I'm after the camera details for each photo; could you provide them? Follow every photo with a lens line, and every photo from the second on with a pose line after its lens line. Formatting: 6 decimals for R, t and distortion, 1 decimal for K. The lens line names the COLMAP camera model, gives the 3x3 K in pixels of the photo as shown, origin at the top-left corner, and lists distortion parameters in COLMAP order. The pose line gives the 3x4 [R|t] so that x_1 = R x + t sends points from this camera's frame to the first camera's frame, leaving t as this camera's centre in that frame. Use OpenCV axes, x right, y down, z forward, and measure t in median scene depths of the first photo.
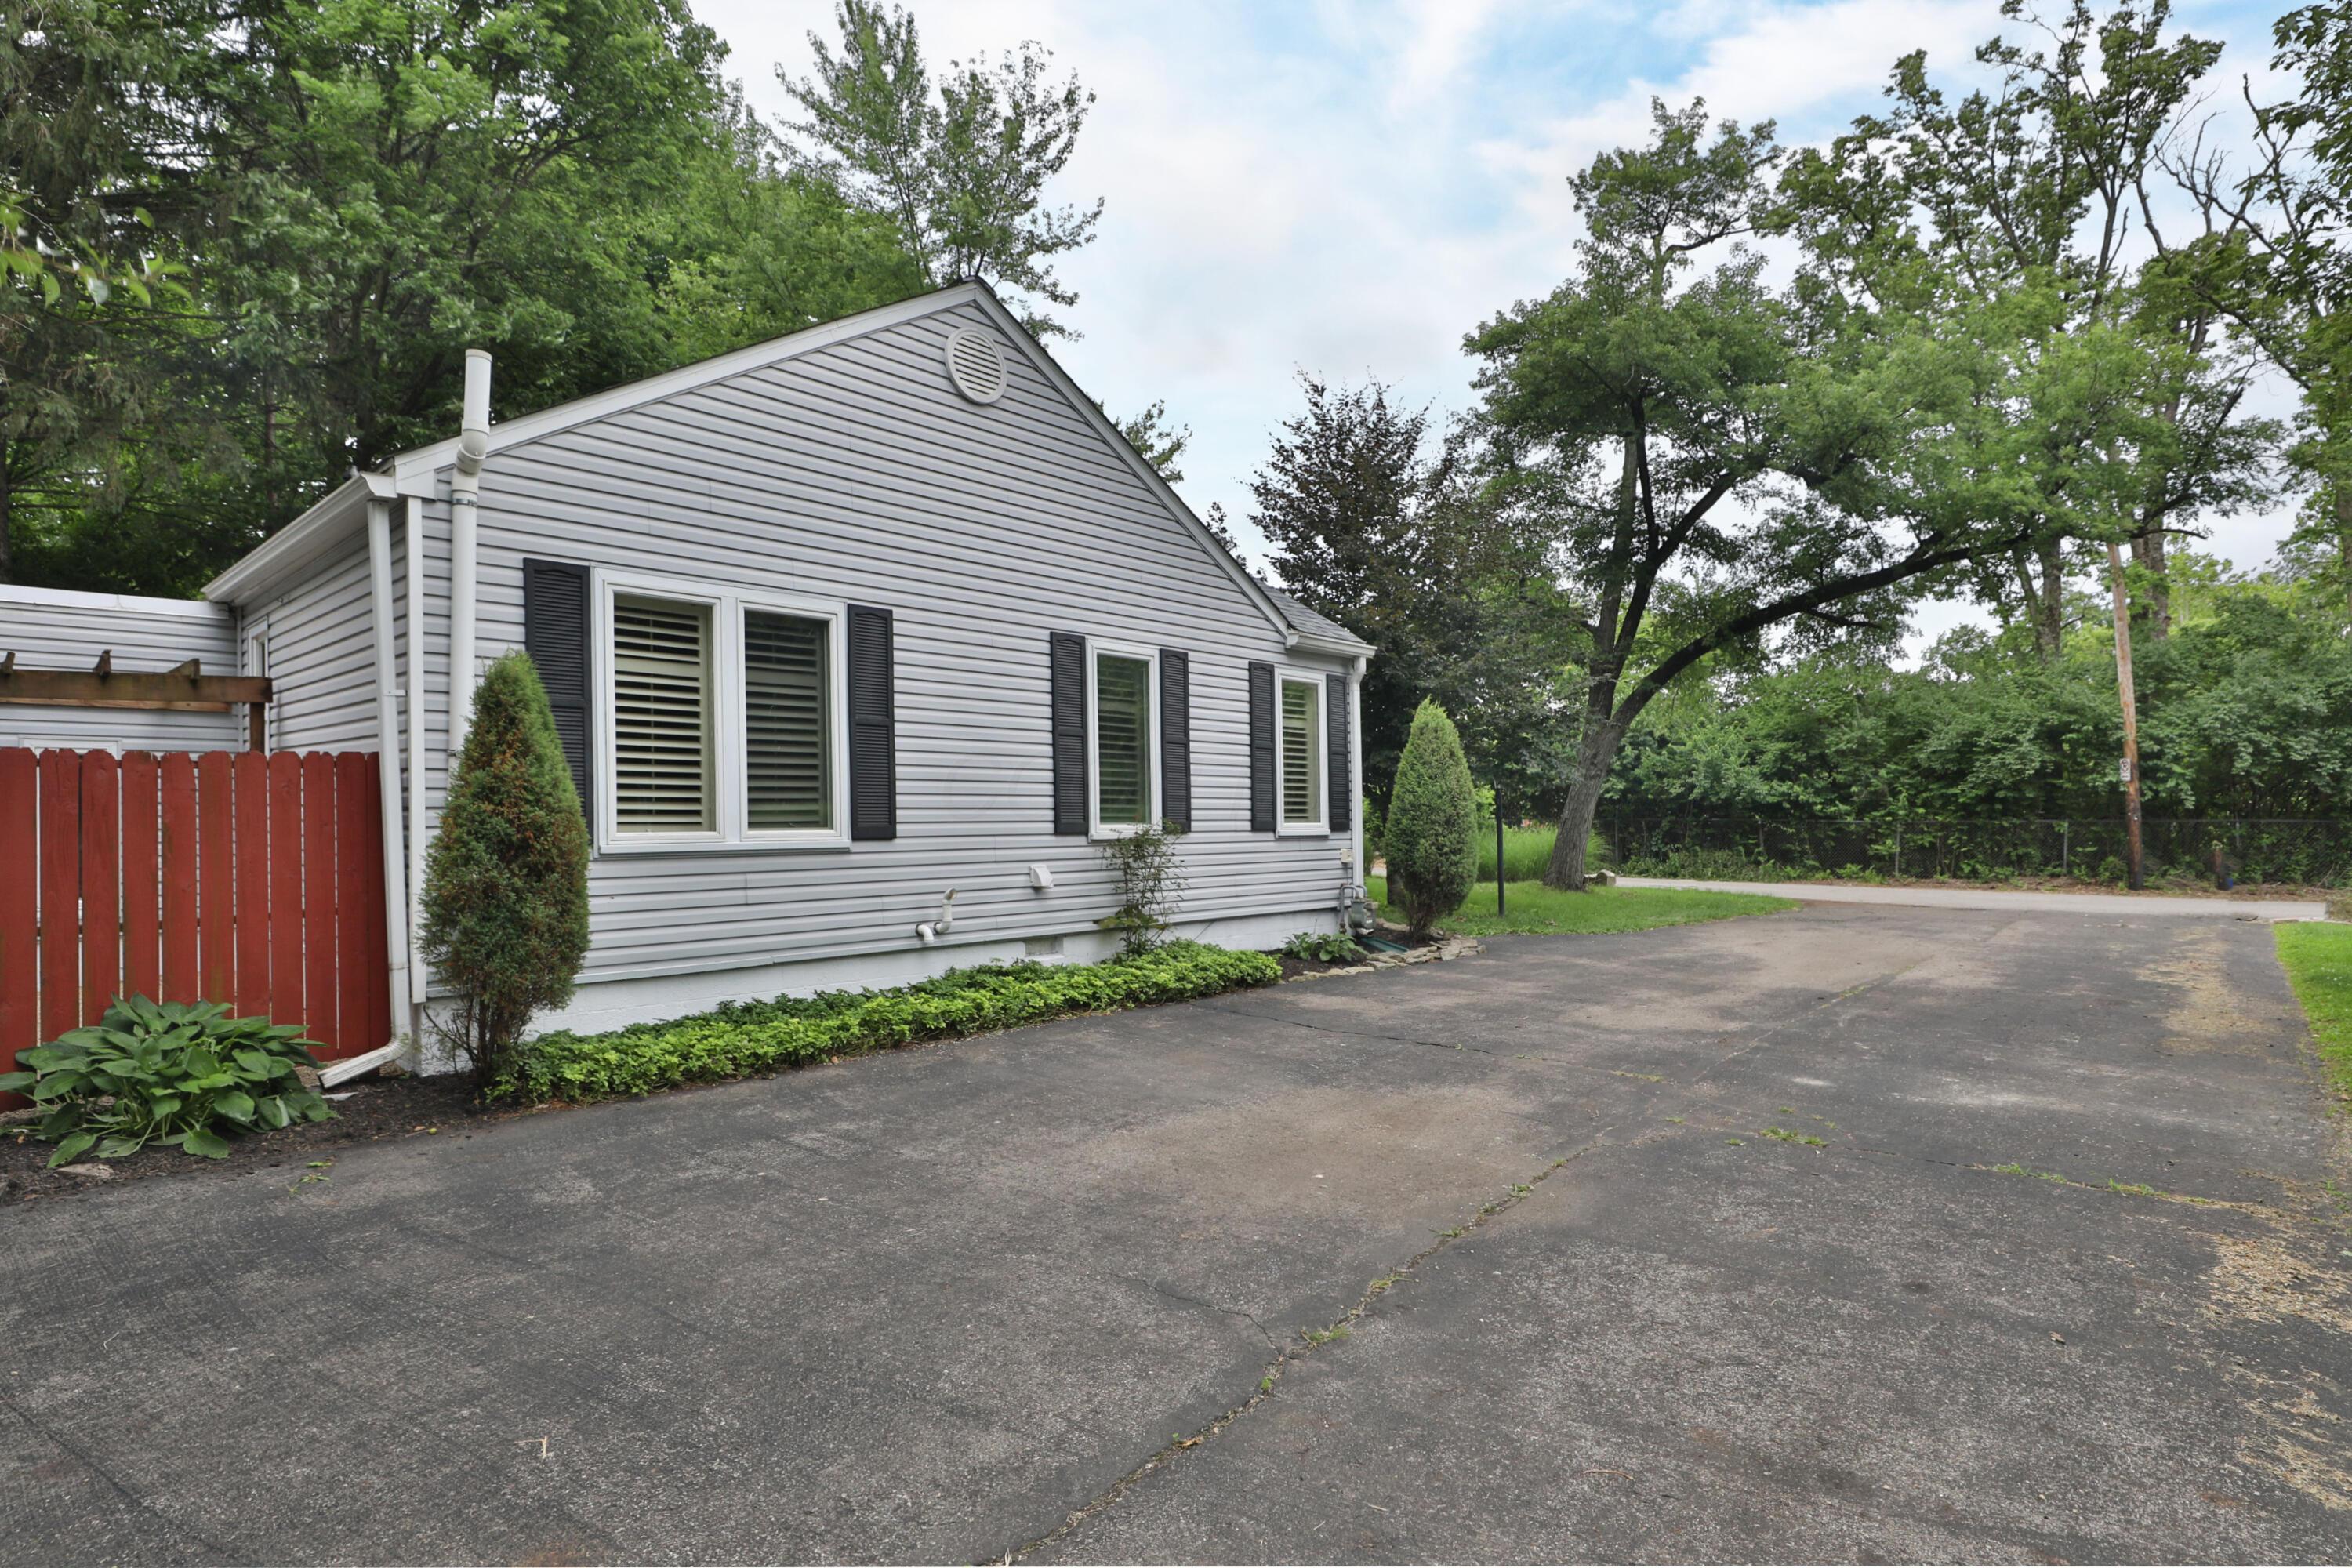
lens RADIAL K [[1169.1, 0, 1176.0], [0, 1169.1, 784.0], [0, 0, 1]] dist [-0.048571, 0.020601]
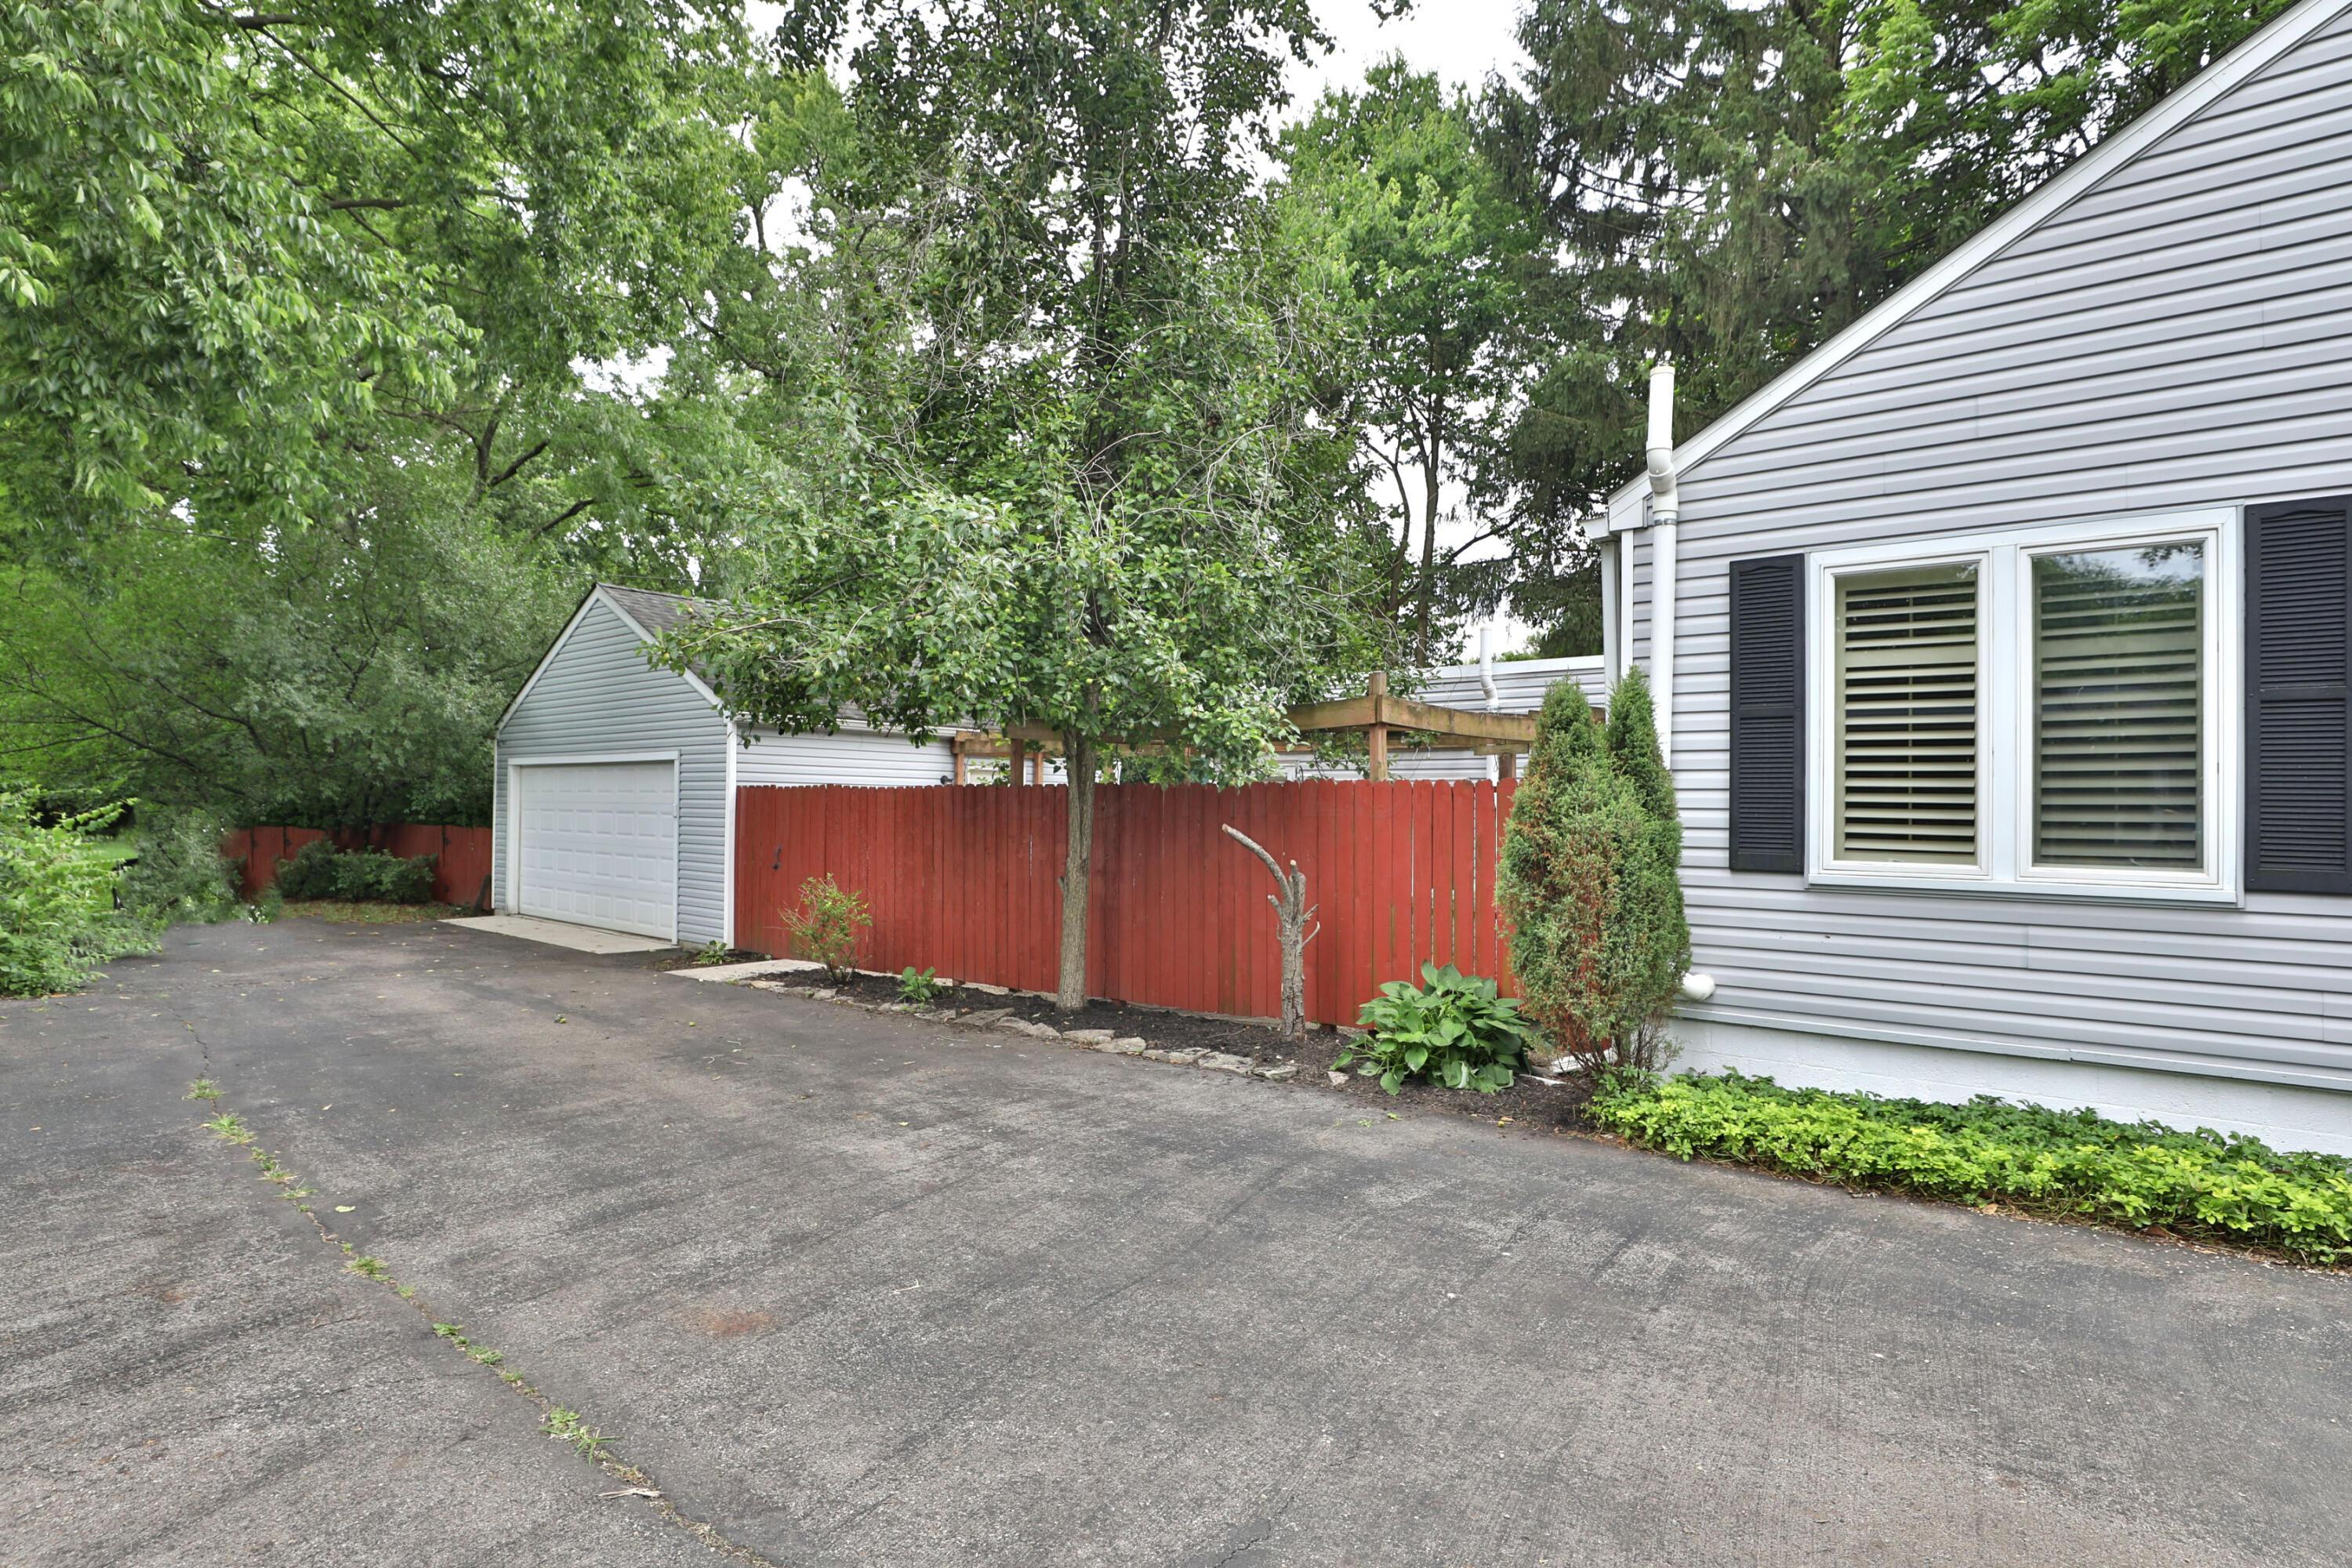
lens RADIAL K [[1175.6, 0, 1177.6], [0, 1175.6, 801.1], [0, 0, 1]] dist [-0.021577, 0.000869]
pose [[0.077121, -0.007580, -0.996993, 0.504244], [0.006756, 0.999952, -0.007080, 0.002404], [0.996999, -0.006190, 0.077169, 0.696355]]
